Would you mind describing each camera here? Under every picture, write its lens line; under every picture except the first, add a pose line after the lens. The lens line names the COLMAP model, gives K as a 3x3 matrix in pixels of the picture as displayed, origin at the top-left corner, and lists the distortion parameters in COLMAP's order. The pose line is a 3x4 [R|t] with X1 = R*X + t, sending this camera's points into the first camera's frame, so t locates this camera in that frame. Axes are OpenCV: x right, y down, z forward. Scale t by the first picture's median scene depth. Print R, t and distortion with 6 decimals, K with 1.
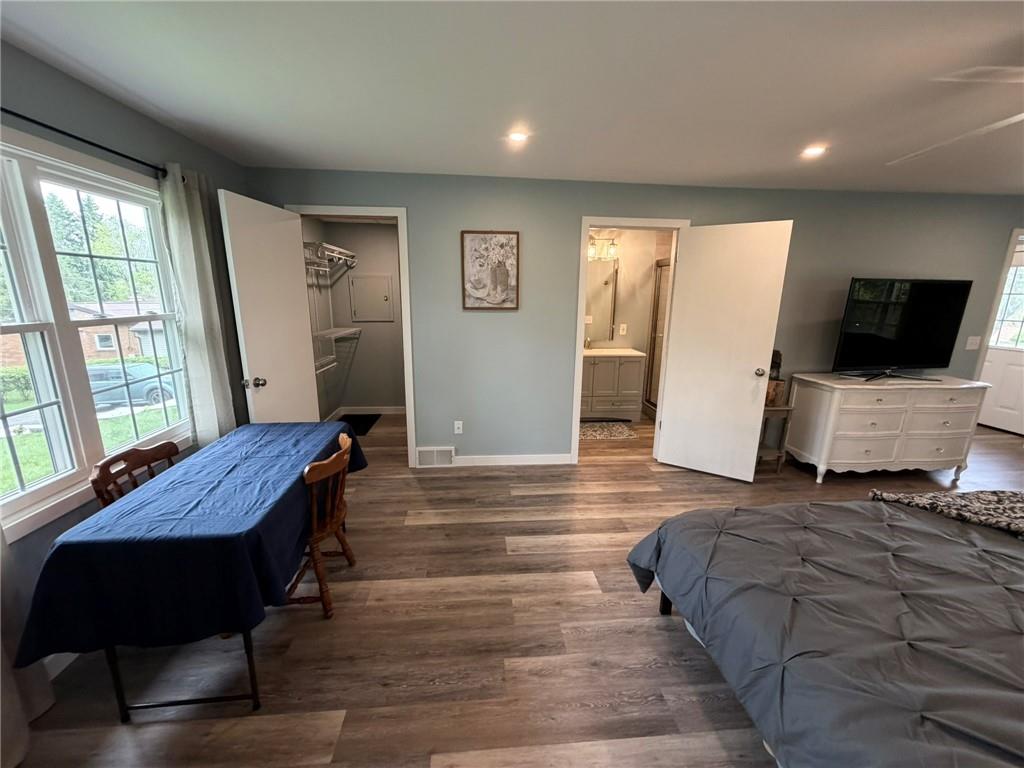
lens RADIAL K [[407.9, 0, 511.0], [0, 407.9, 384.3], [0, 0, 1]] dist [0.001178, -0.000215]
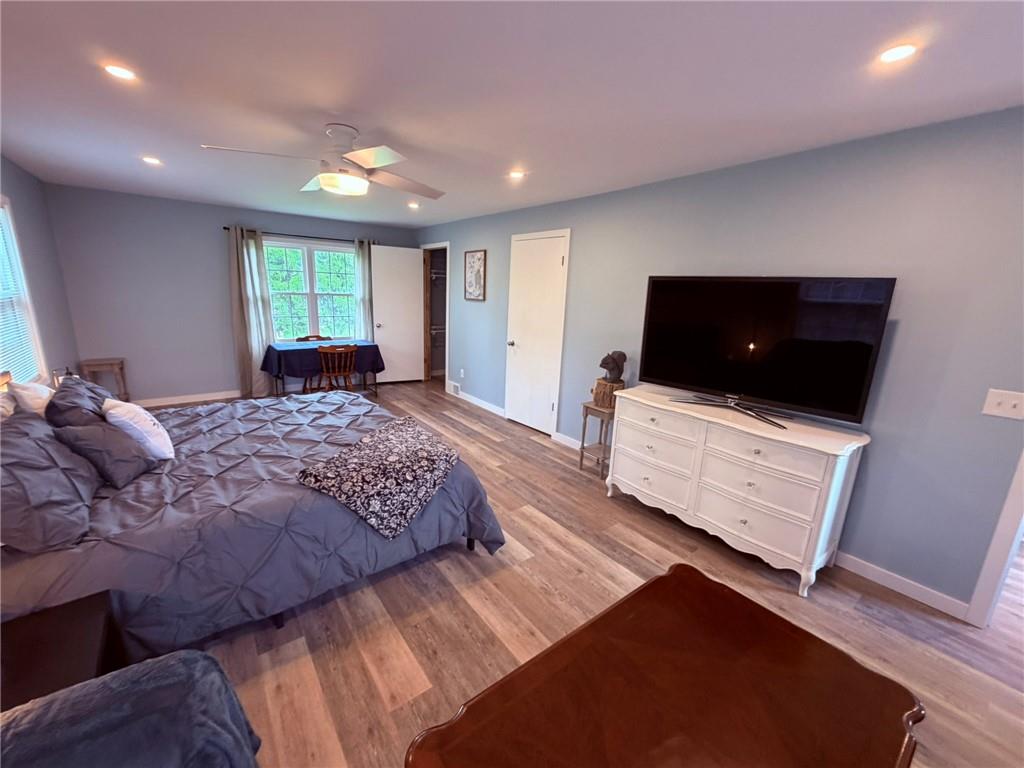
lens RADIAL K [[407.9, 0, 511.8], [0, 407.9, 386.4], [0, 0, 1]] dist [0.001178, -0.000215]
pose [[0.542917, 0.202309, -0.815054, 1.384414], [-0.216694, 0.971430, 0.096781, -0.044687], [0.811348, 0.124073, 0.571245, 0.264749]]
